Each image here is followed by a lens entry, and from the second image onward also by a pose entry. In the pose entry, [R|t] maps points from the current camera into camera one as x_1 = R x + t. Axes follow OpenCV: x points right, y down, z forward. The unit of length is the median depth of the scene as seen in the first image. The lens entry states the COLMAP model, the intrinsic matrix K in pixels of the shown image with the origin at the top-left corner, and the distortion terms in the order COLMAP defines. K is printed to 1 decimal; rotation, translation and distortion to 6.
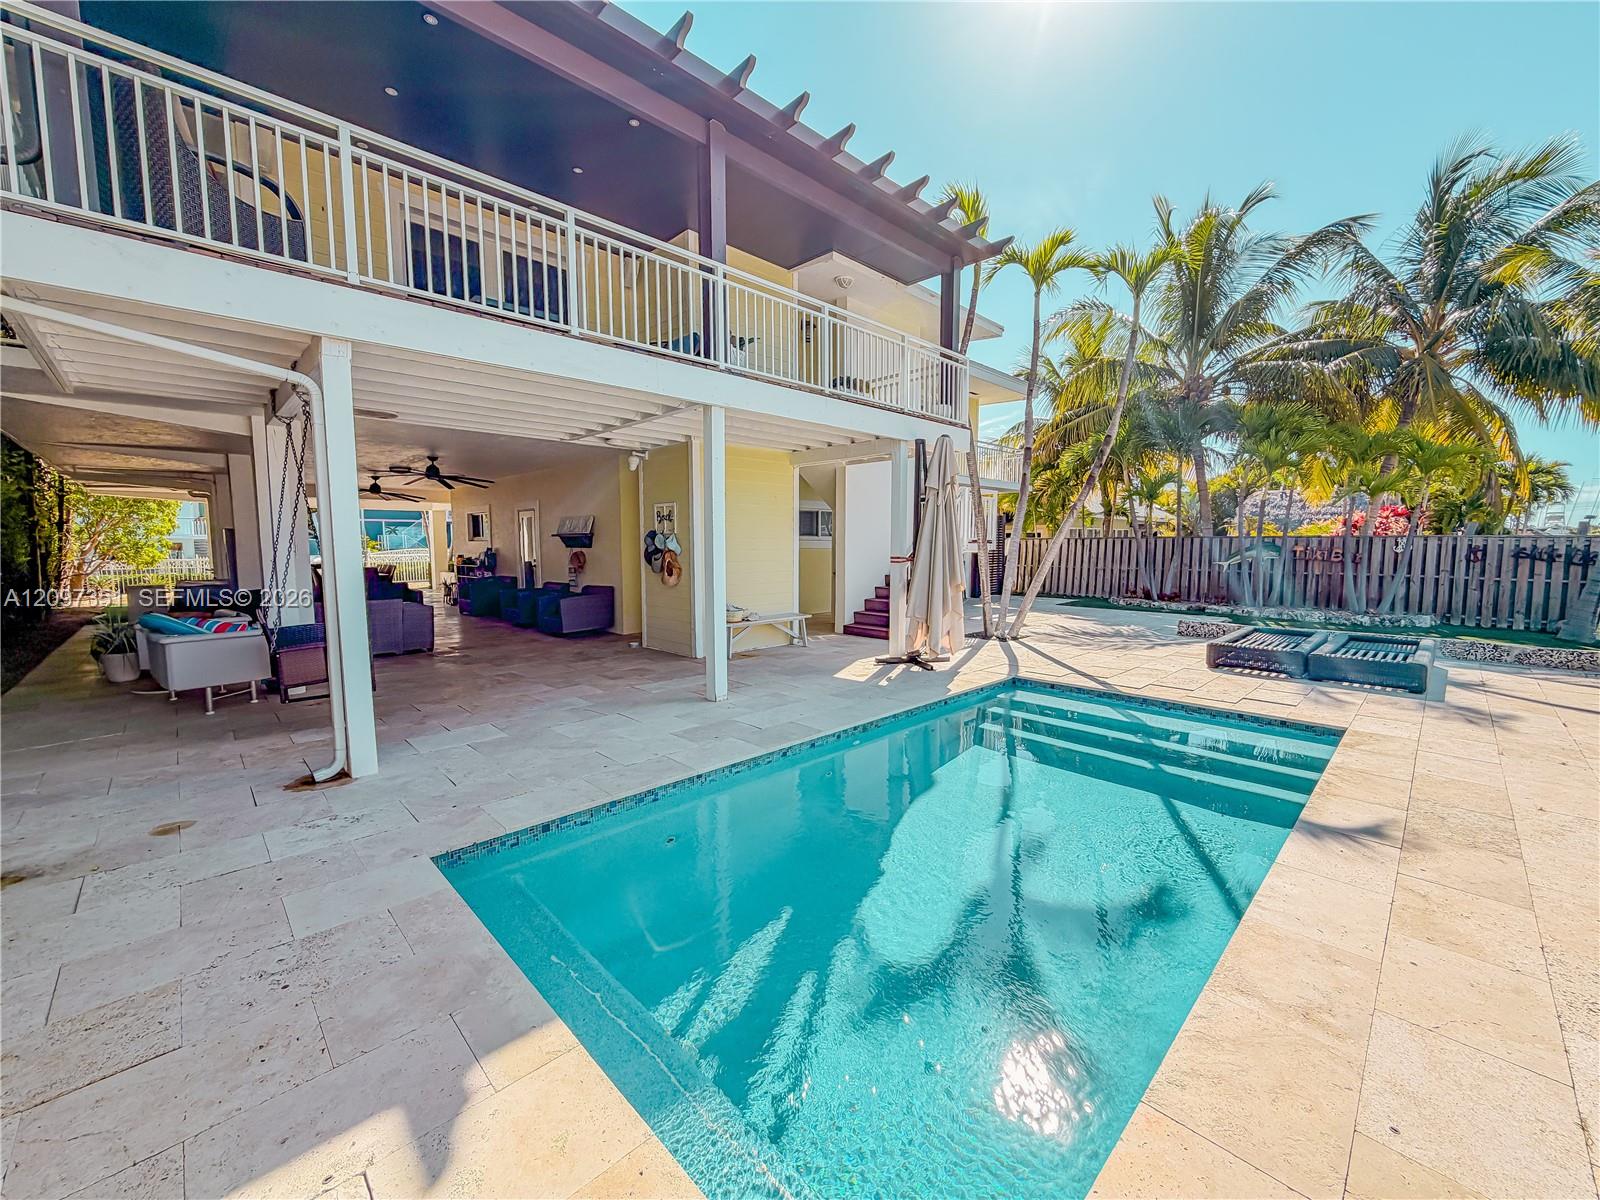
lens RADIAL K [[649.3, 0, 804.8], [0, 649.3, 600.1], [0, 0, 1]] dist [0.000293, -0.000190]
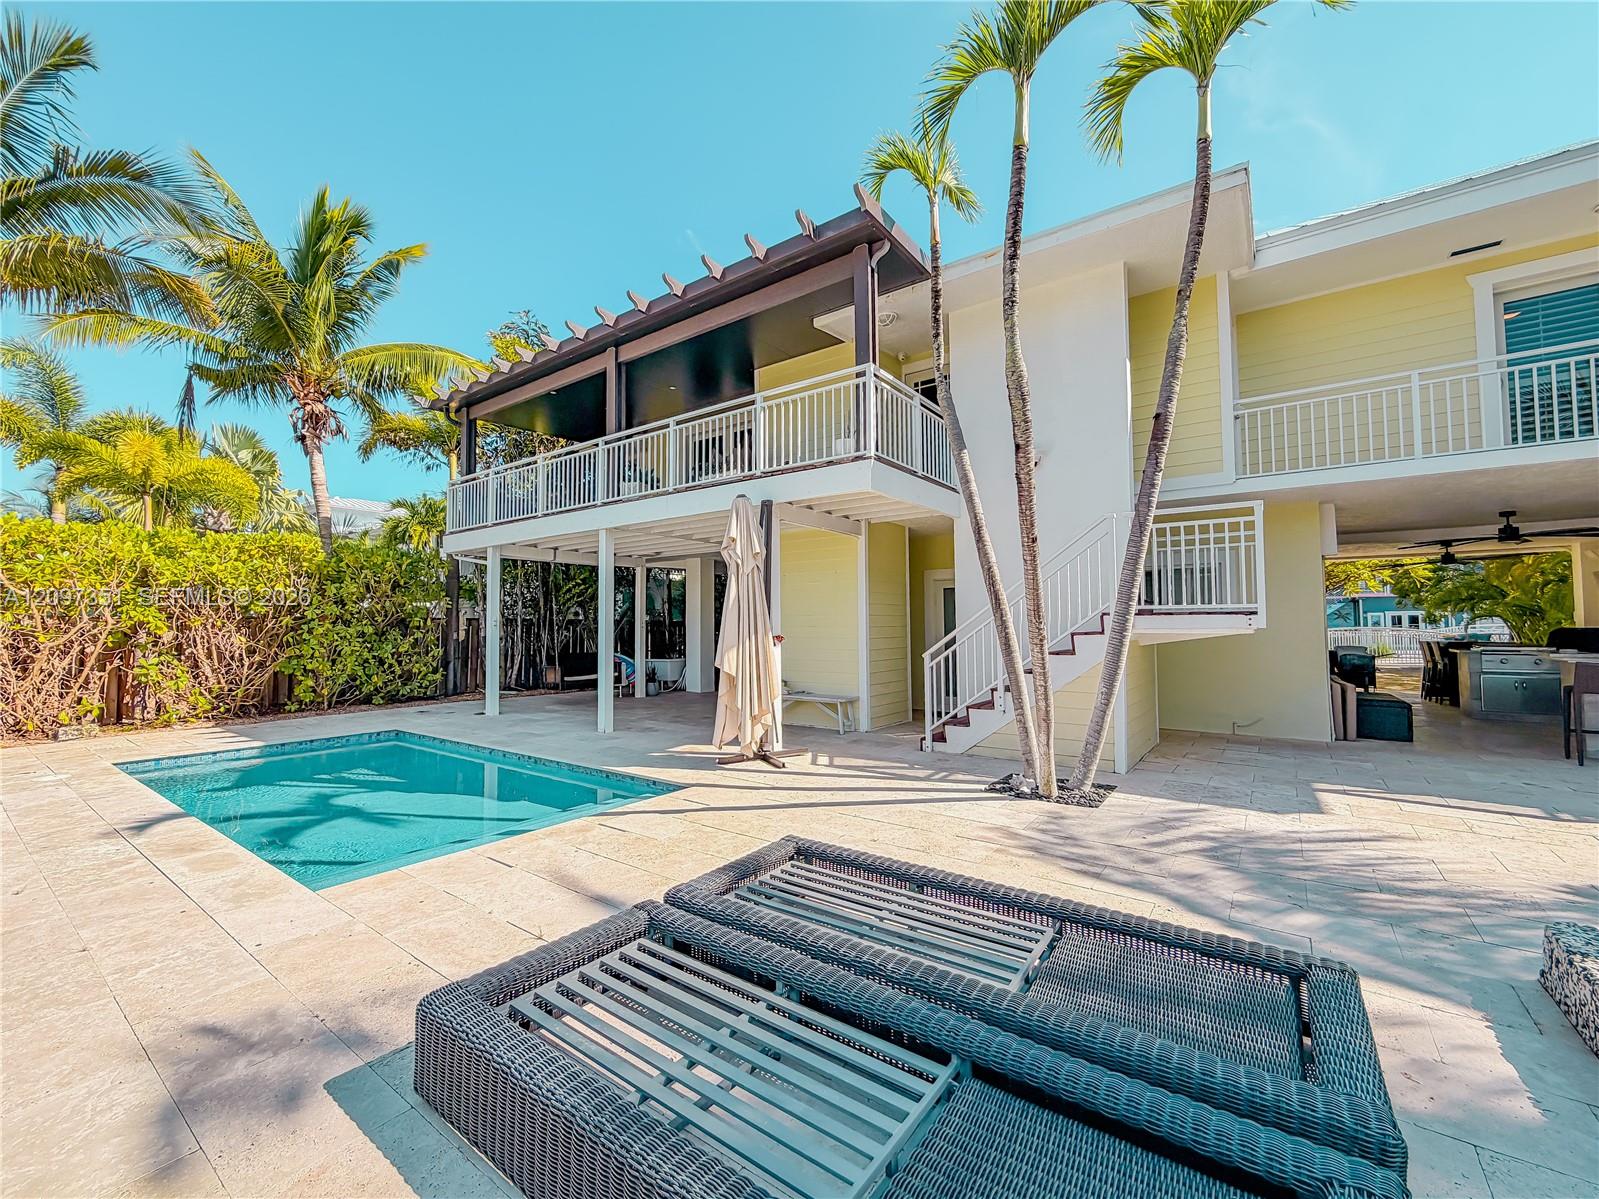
lens RADIAL K [[648.9, 0, 804.3], [0, 648.9, 599.6], [0, 0, 1]] dist [0.000293, -0.000190]
pose [[0.185637, -0.038599, -0.981860, 0.734877], [-0.088055, 0.994554, -0.055747, -0.051189], [0.978665, 0.096806, 0.181227, 0.613953]]
